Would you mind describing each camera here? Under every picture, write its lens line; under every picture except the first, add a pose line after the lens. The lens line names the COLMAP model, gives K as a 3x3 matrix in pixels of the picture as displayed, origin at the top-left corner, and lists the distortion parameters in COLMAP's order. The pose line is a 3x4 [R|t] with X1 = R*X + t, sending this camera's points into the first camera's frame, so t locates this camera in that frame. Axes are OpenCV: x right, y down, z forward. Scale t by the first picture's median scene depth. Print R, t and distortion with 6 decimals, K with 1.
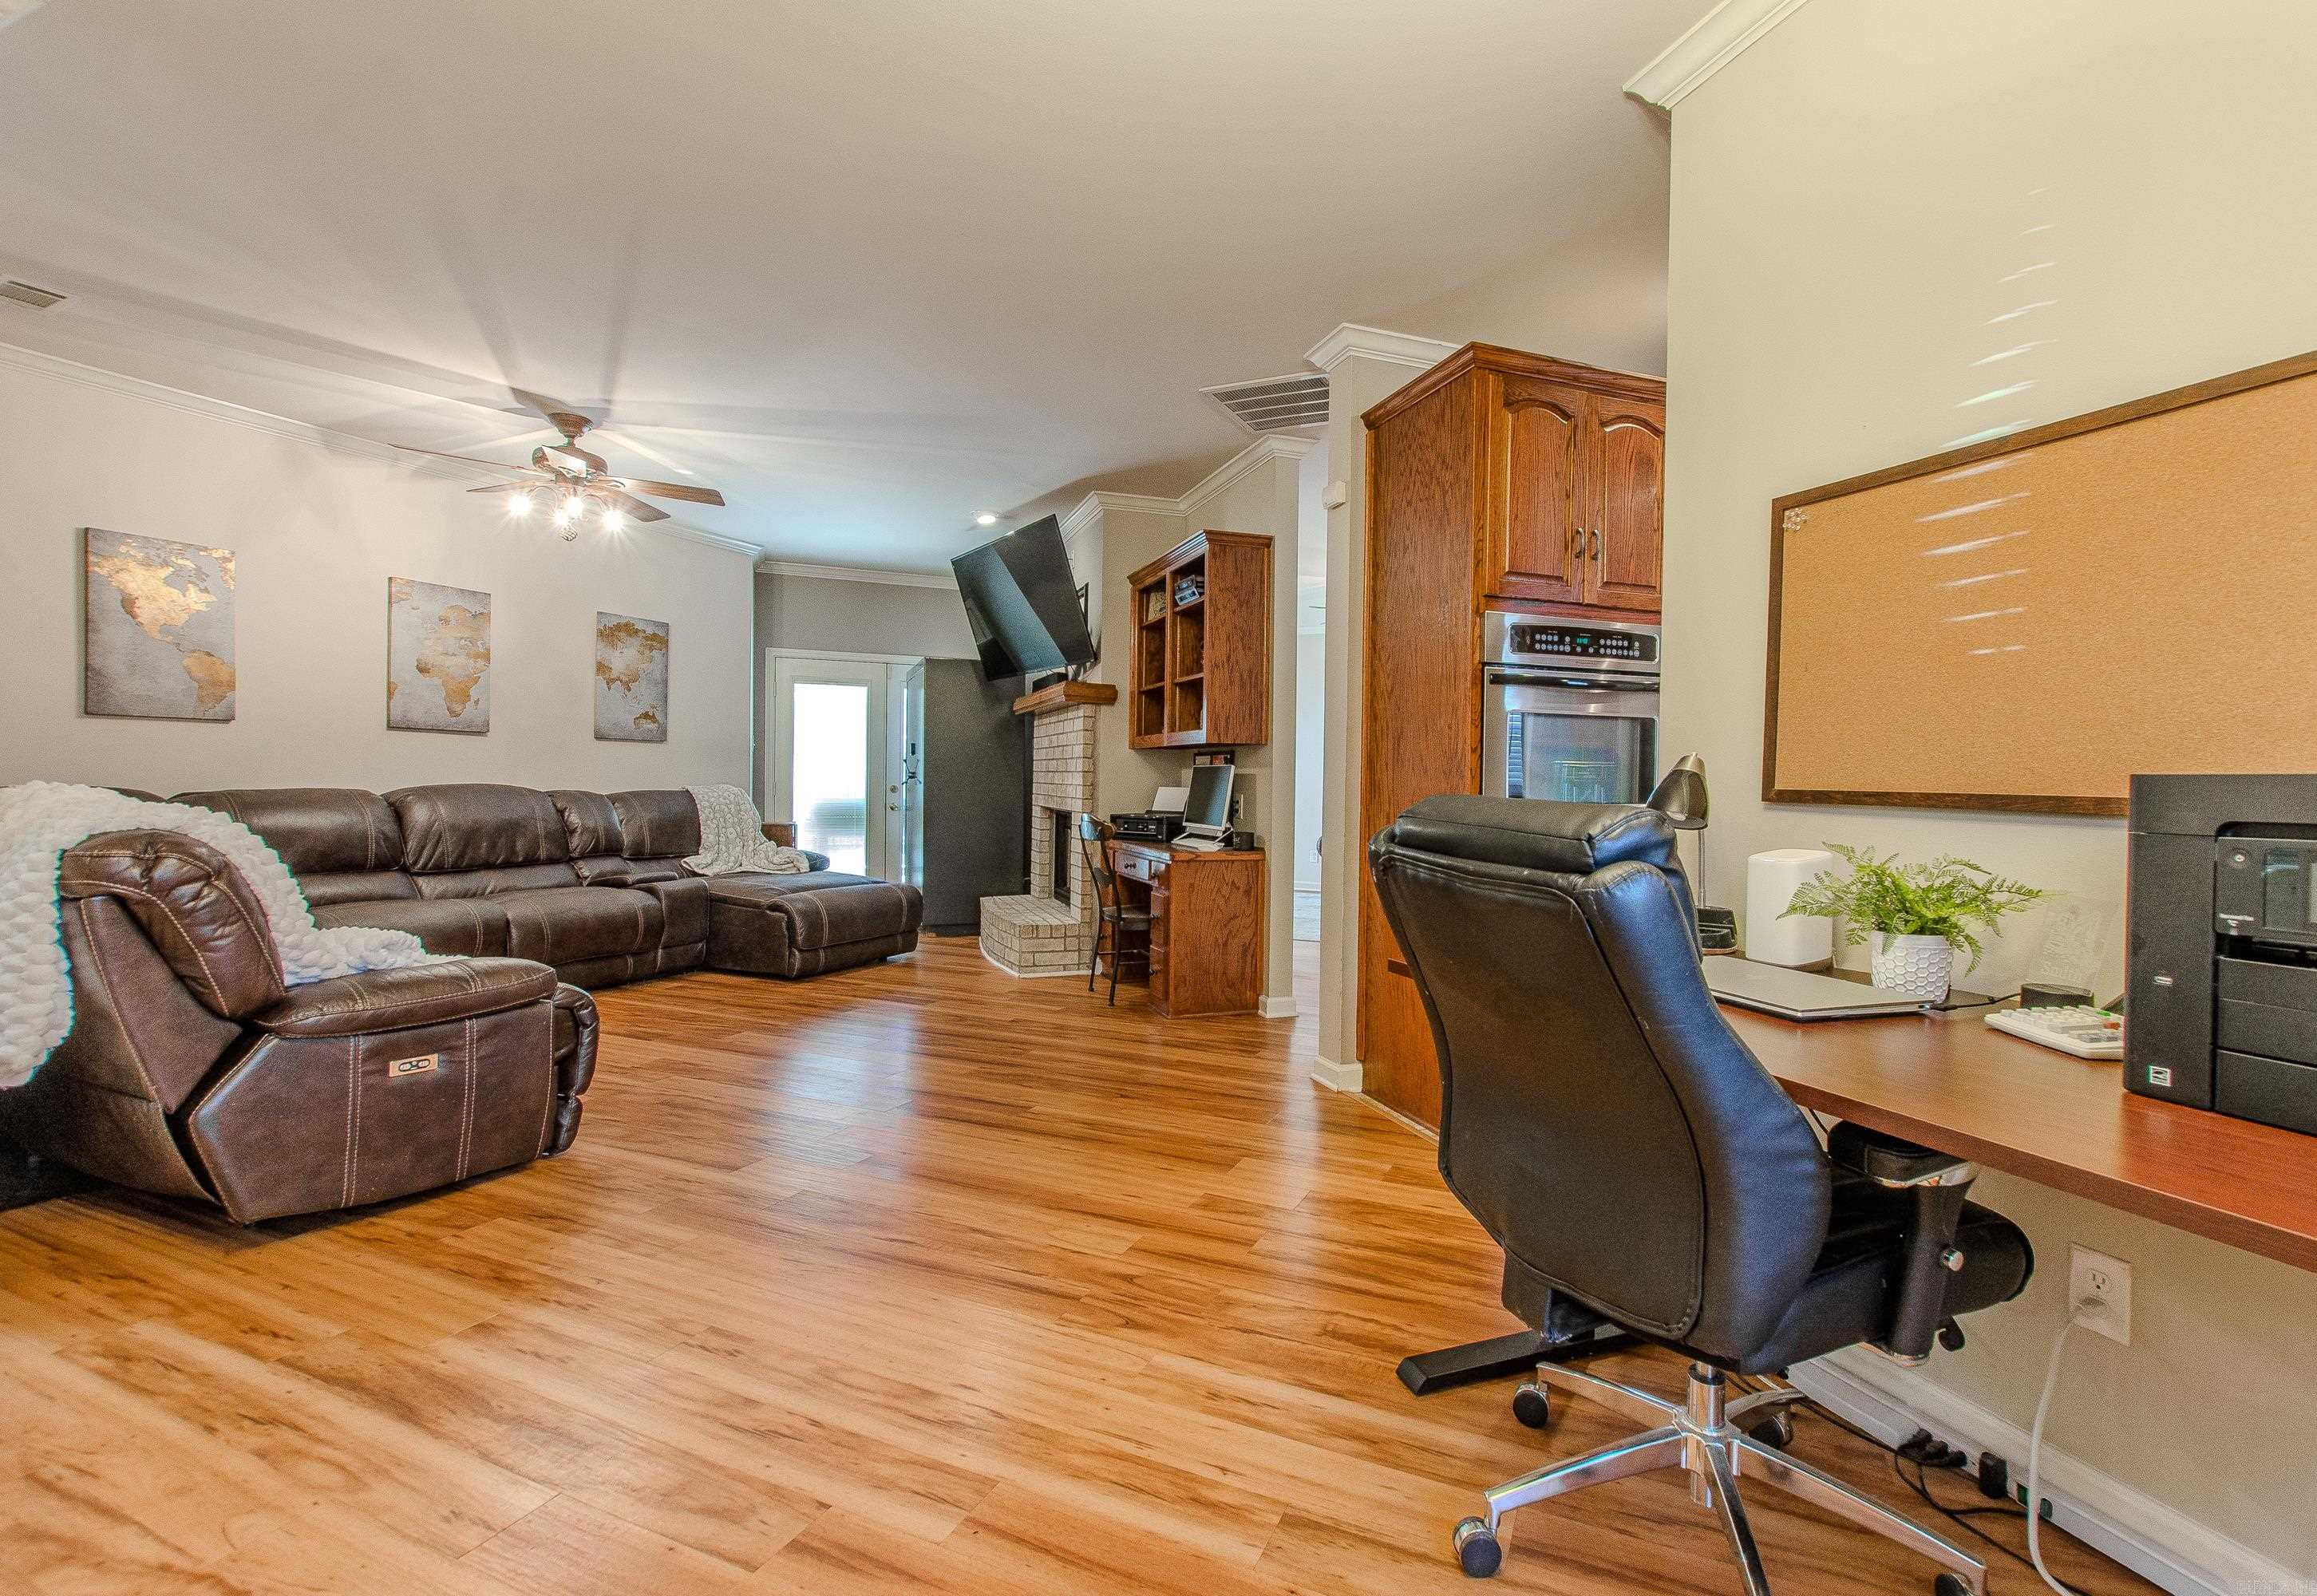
lens RADIAL K [[1039.5, 0, 1158.5], [0, 1039.5, 798.0], [0, 0, 1]] dist [-0.000211, 0.000170]
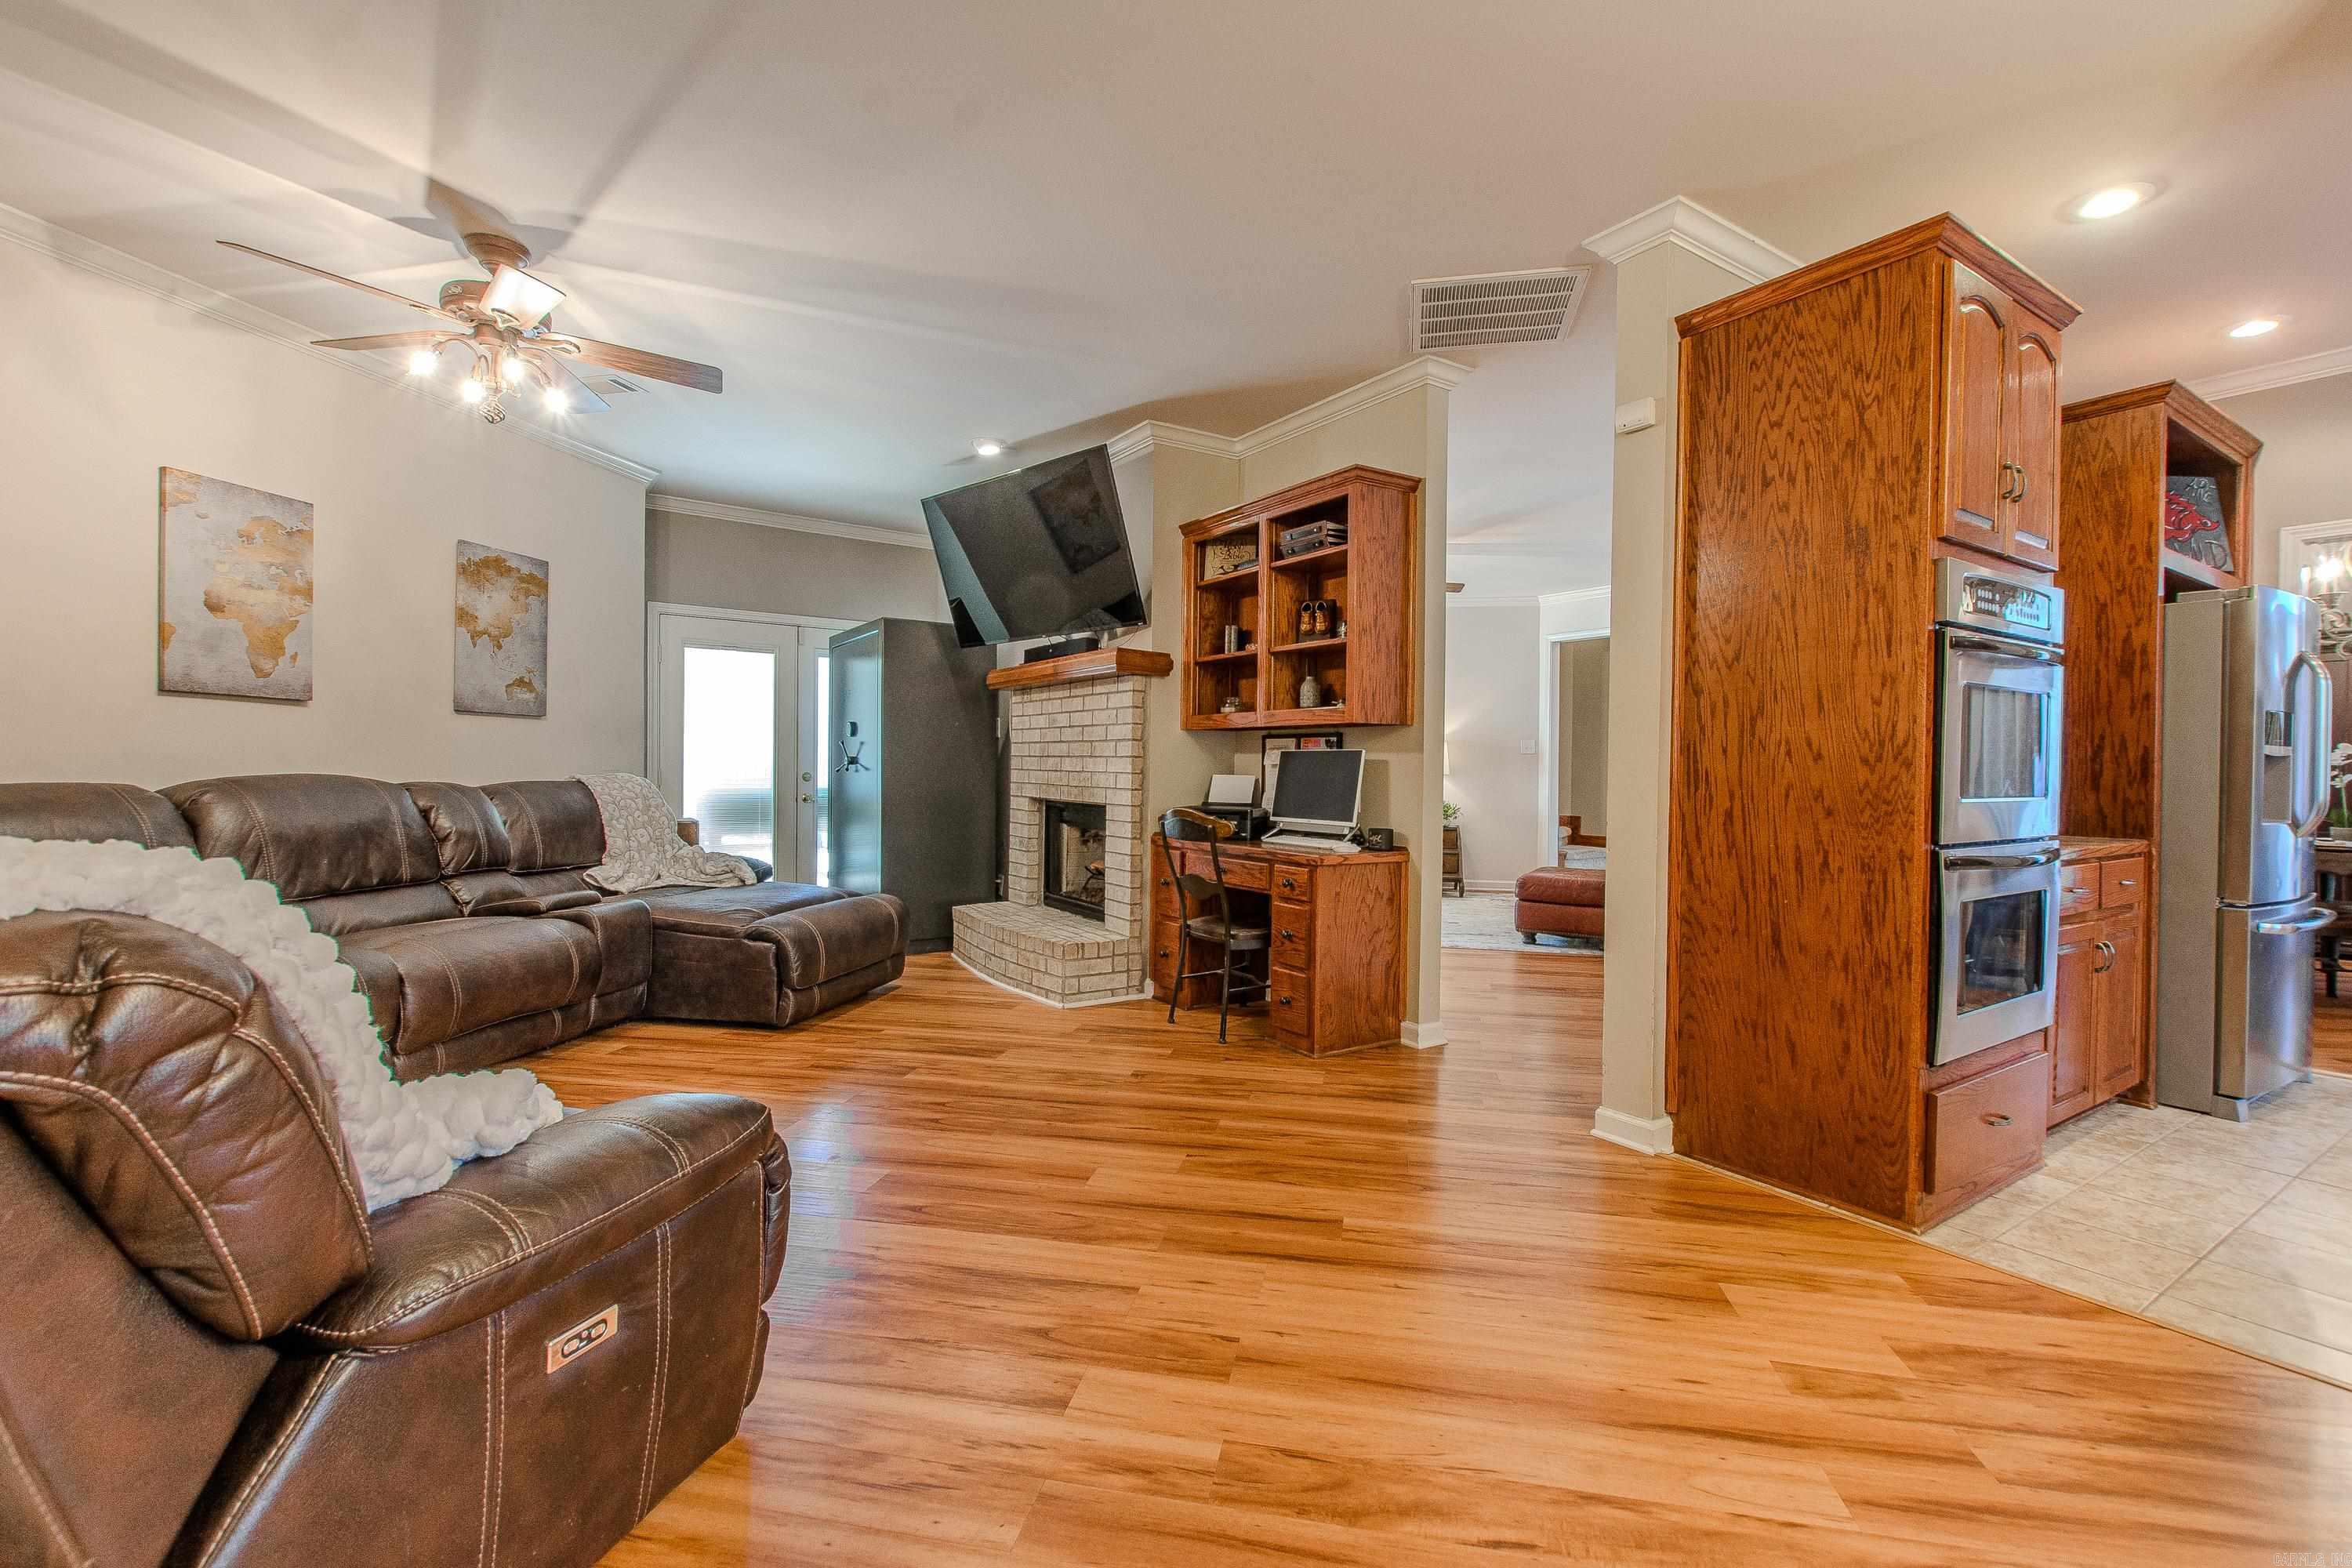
lens RADIAL K [[1039.0, 0, 1176.0], [0, 1039.0, 784.0], [0, 0, 1]] dist [0.002297, -0.000178]
pose [[0.975736, -0.005577, 0.218880, -0.234399], [0.005001, 0.999982, 0.003184, -0.006273], [-0.218894, -0.002012, 0.975747, 0.189765]]
